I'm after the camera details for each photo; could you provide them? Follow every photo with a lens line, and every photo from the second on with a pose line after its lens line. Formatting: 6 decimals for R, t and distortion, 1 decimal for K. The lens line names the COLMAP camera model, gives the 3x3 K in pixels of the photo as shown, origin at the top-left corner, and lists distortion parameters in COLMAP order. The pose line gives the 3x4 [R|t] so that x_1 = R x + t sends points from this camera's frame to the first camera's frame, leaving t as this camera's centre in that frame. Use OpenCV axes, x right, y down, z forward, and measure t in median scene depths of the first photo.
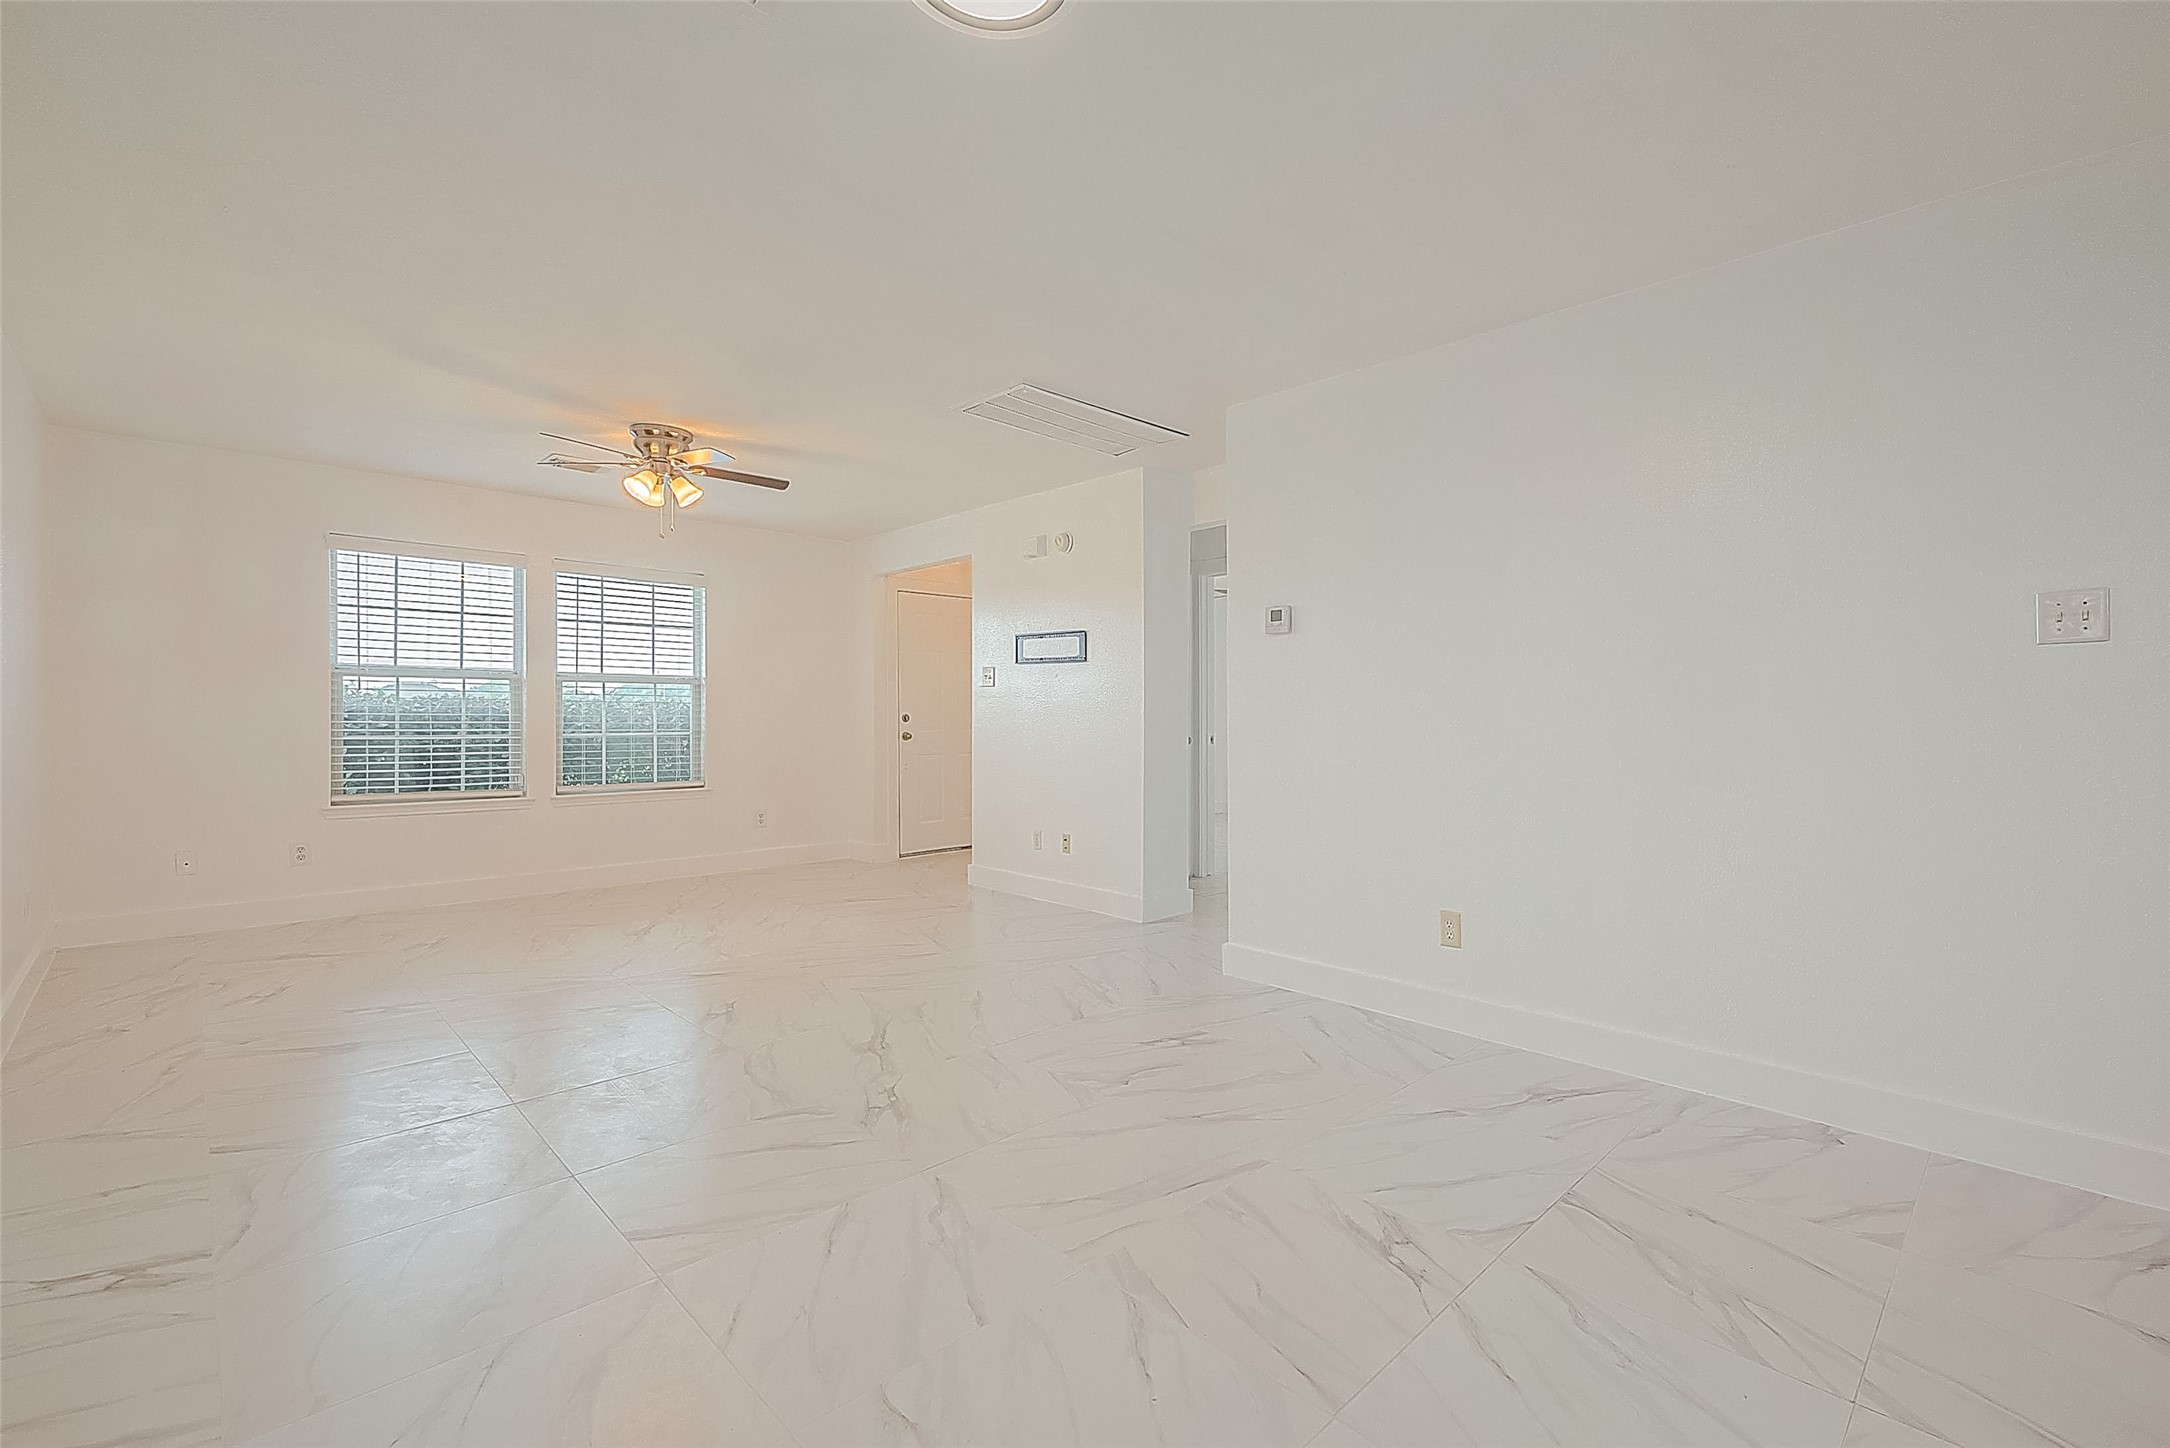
lens RADIAL K [[940.3, 0, 1156.6], [0, 940.3, 723.5], [0, 0, 1]] dist [0.002087, 0.000141]
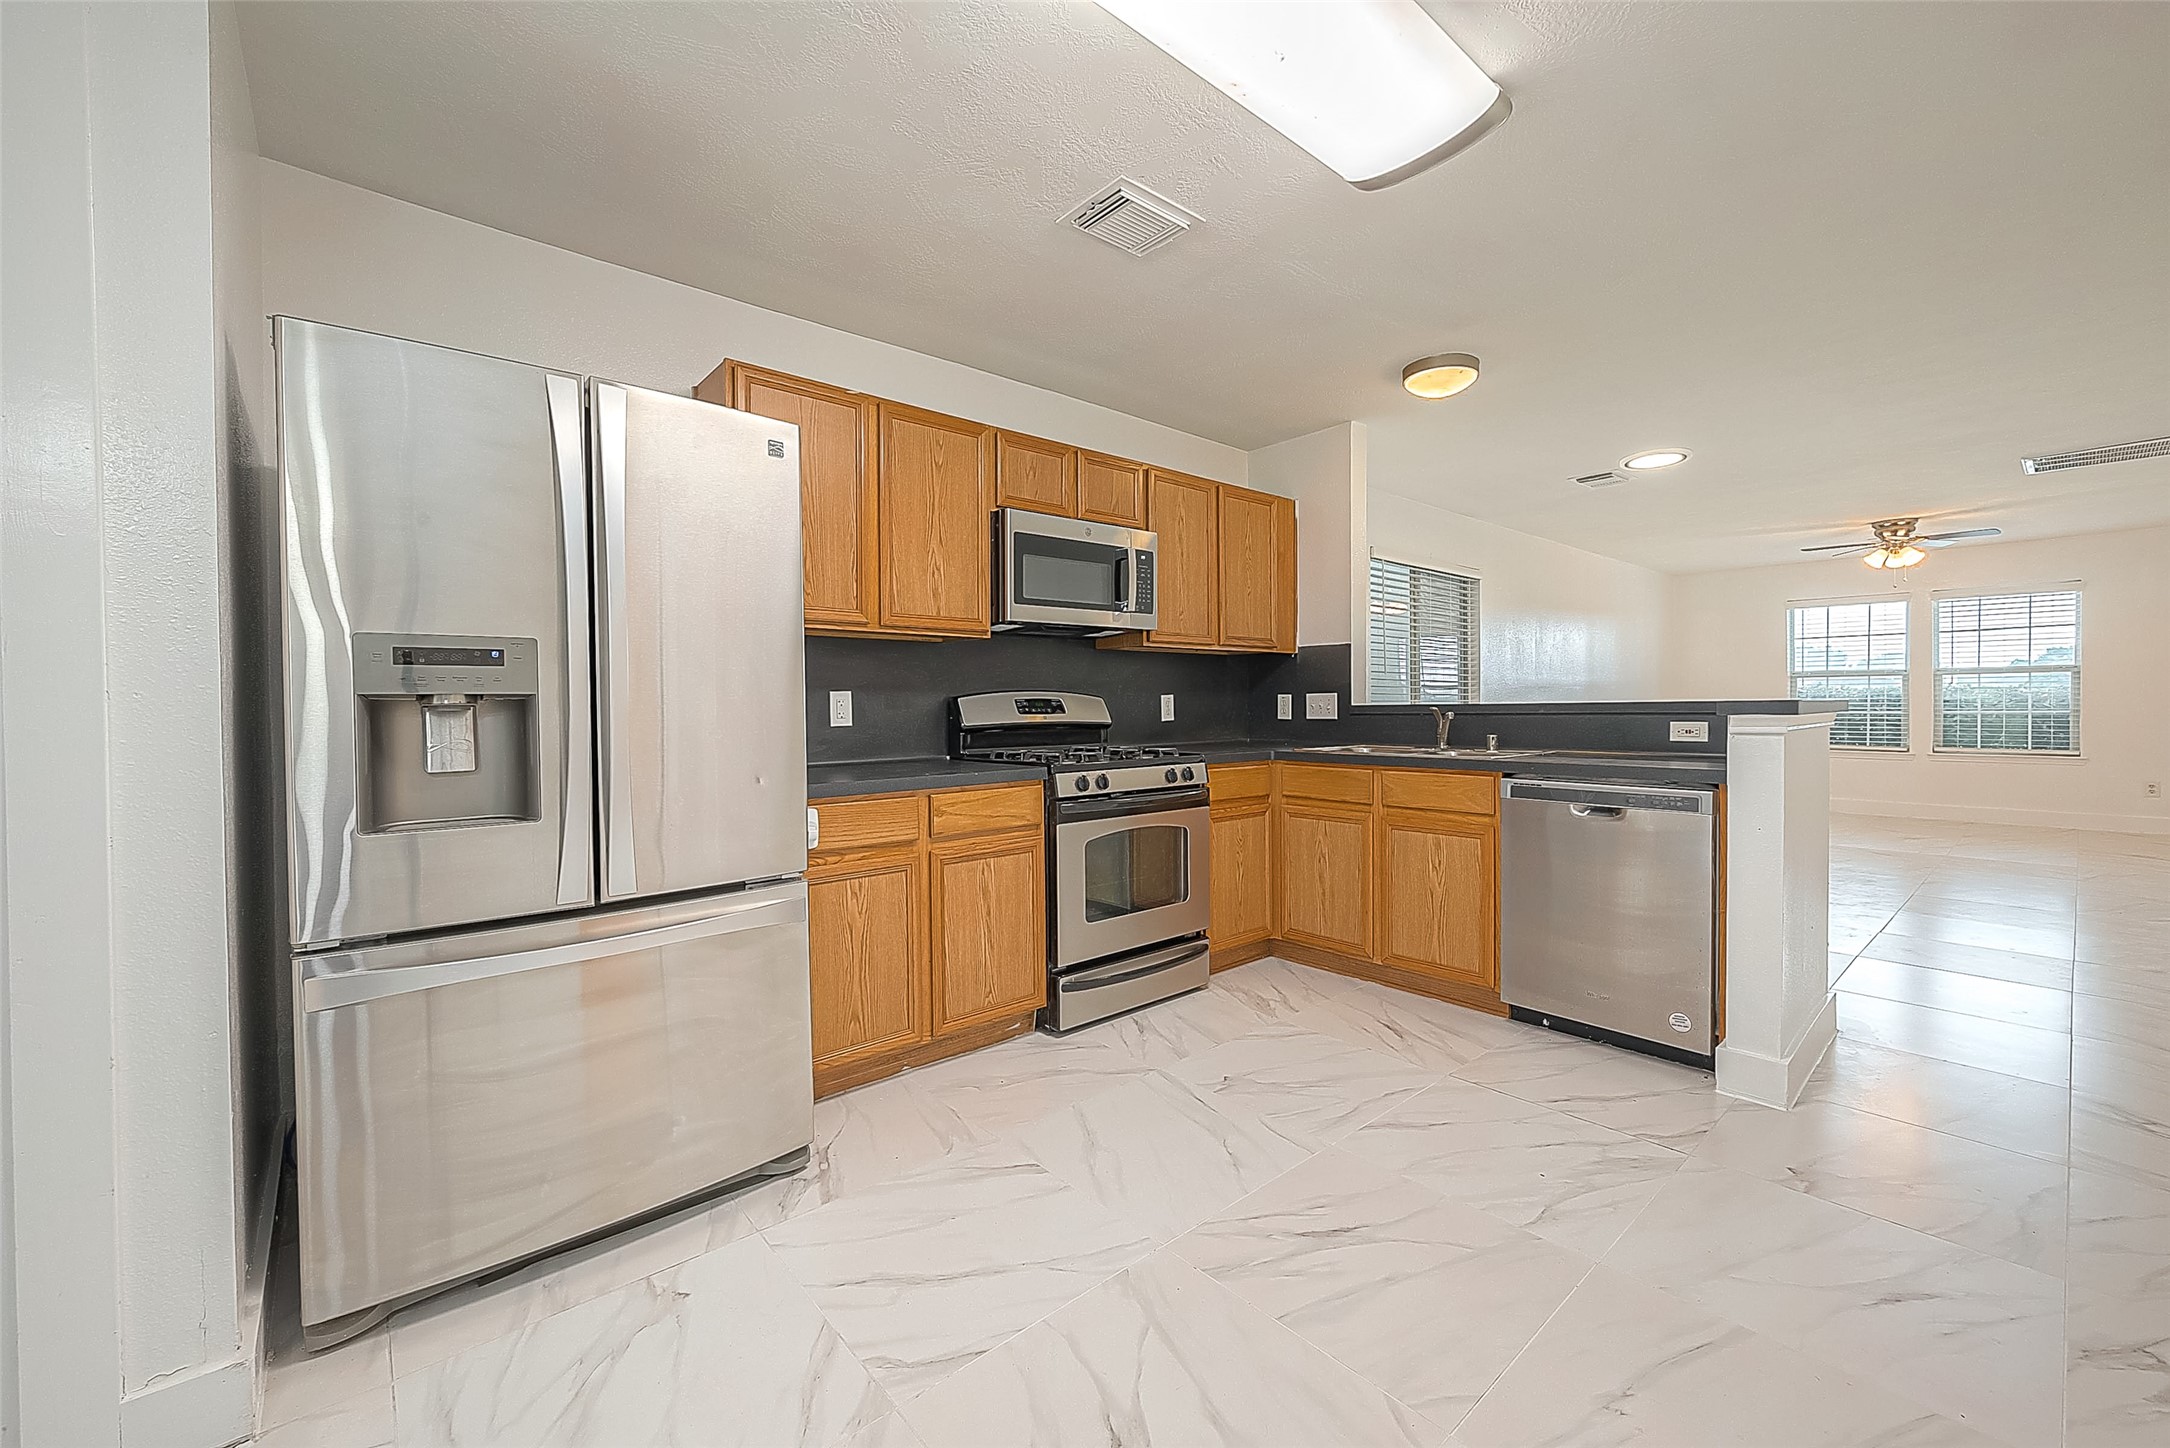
lens RADIAL K [[858.0, 0, 1086.5], [0, 858.0, 717.4], [0, 0, 1]] dist [-0.001796, 0.001176]
pose [[-0.079918, 0.005849, -0.996784, 0.806082], [-0.009048, 0.999937, 0.006593, 0.024527], [0.996760, 0.009546, -0.079860, -0.208856]]
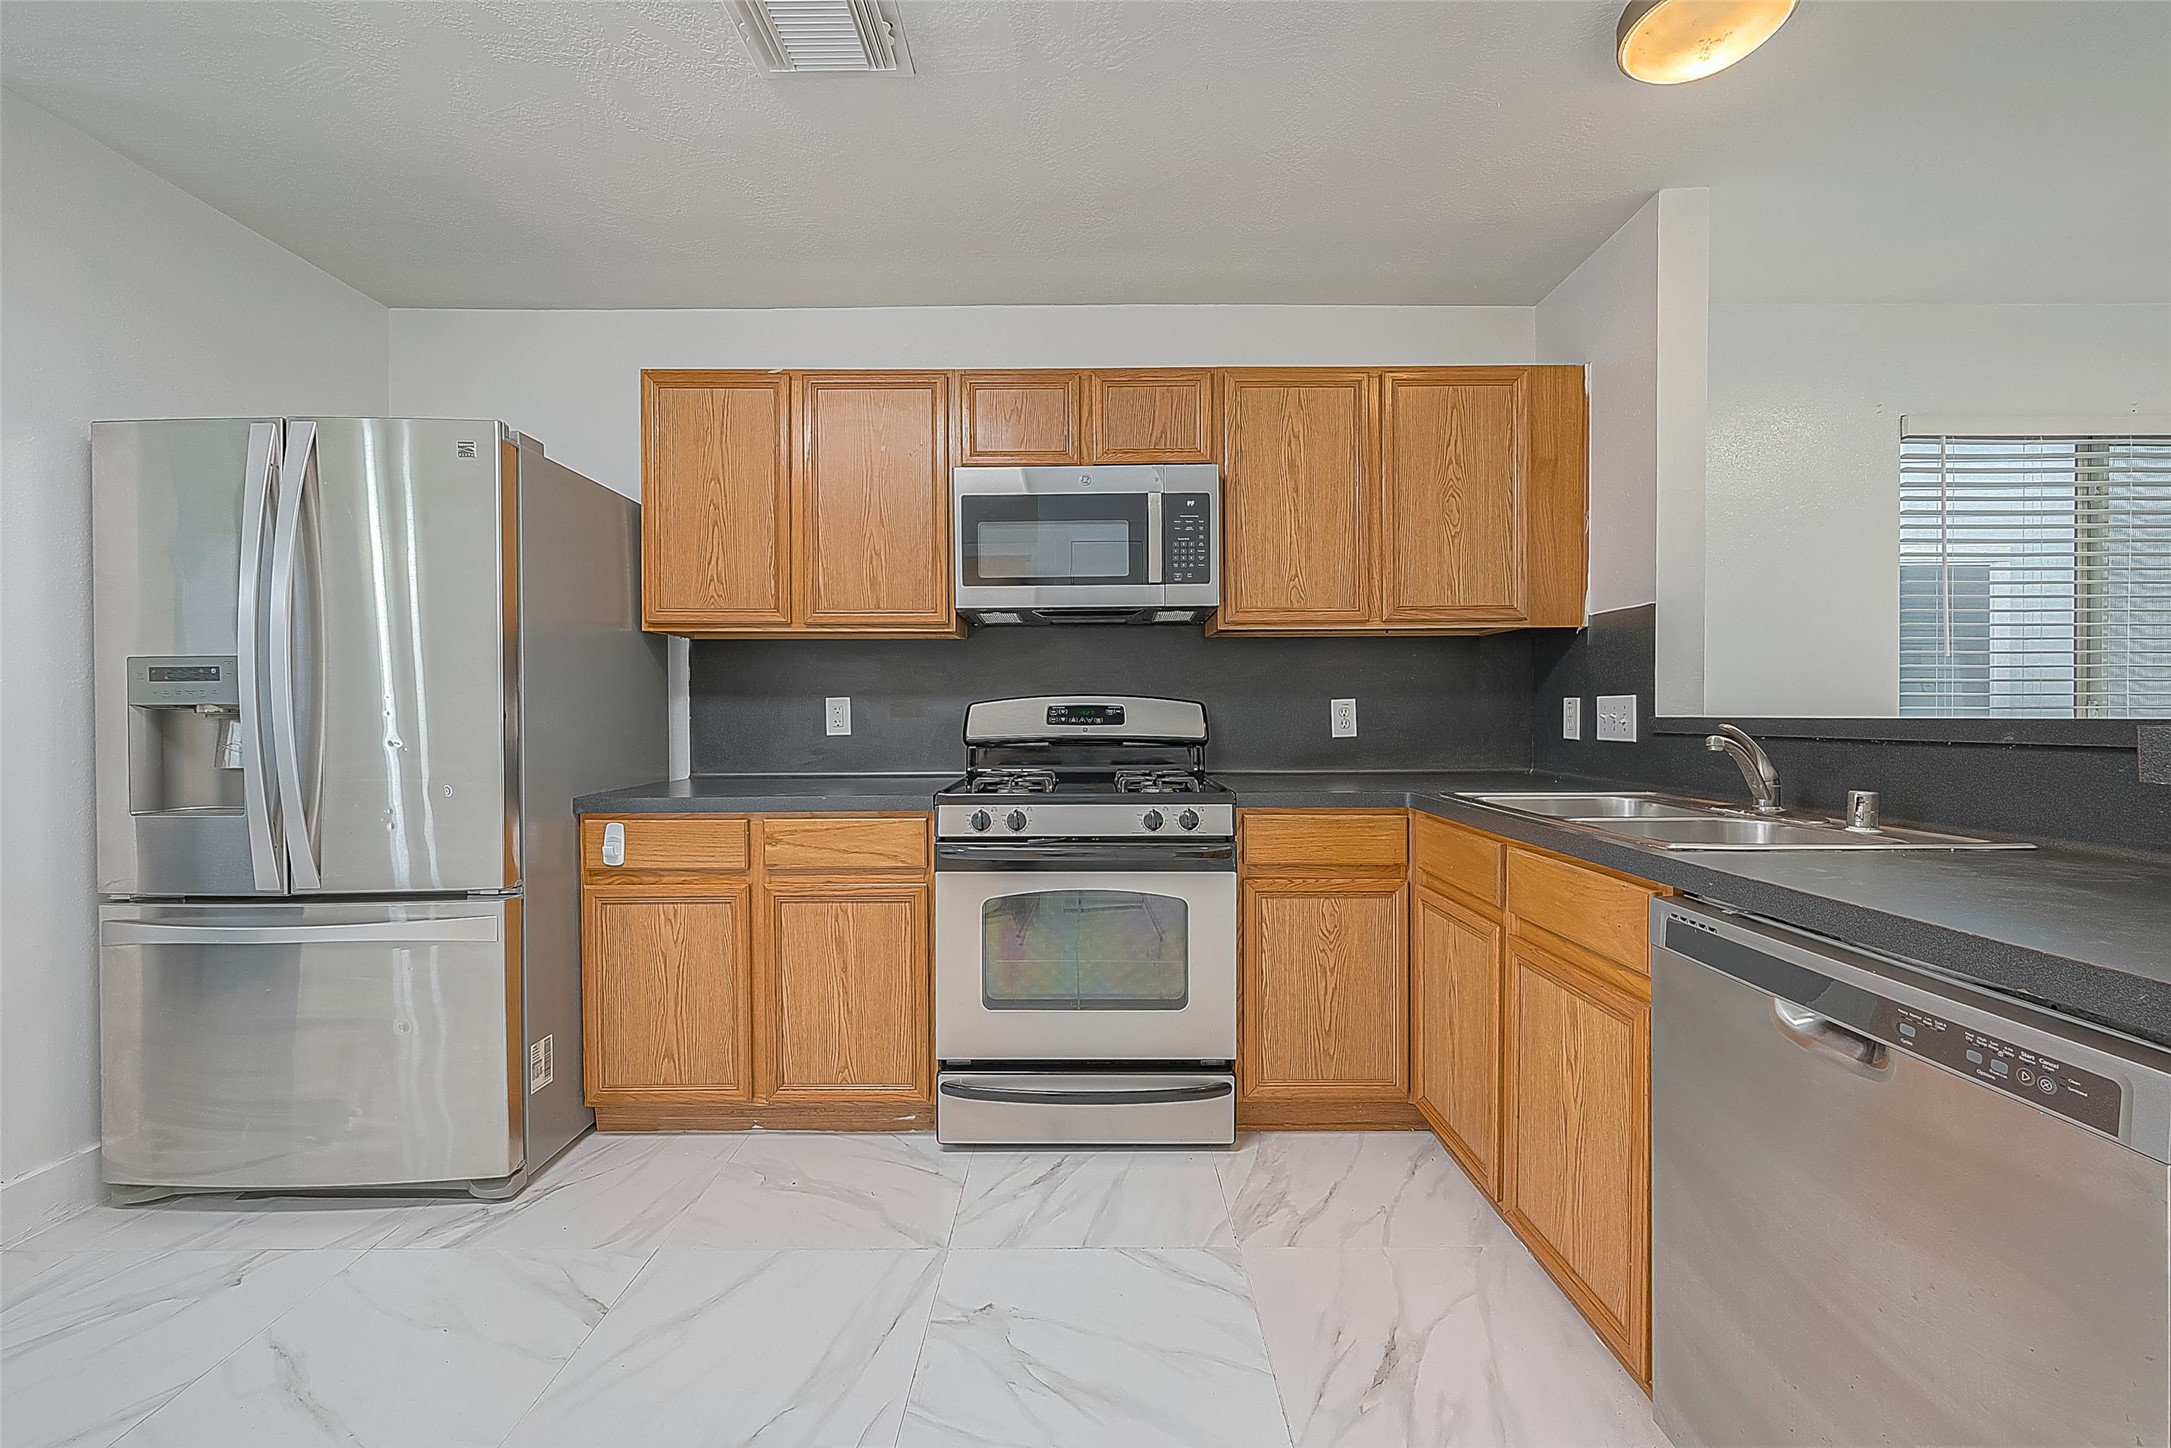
lens RADIAL K [[858.4, 0, 1088.4], [0, 858.4, 719.9], [0, 0, 1]] dist [-0.001796, 0.001176]
pose [[-0.714336, 0.000940, -0.699802, 0.537350], [-0.015082, 0.999746, 0.016739, 0.015868], [0.699640, 0.022512, -0.714141, 0.044240]]
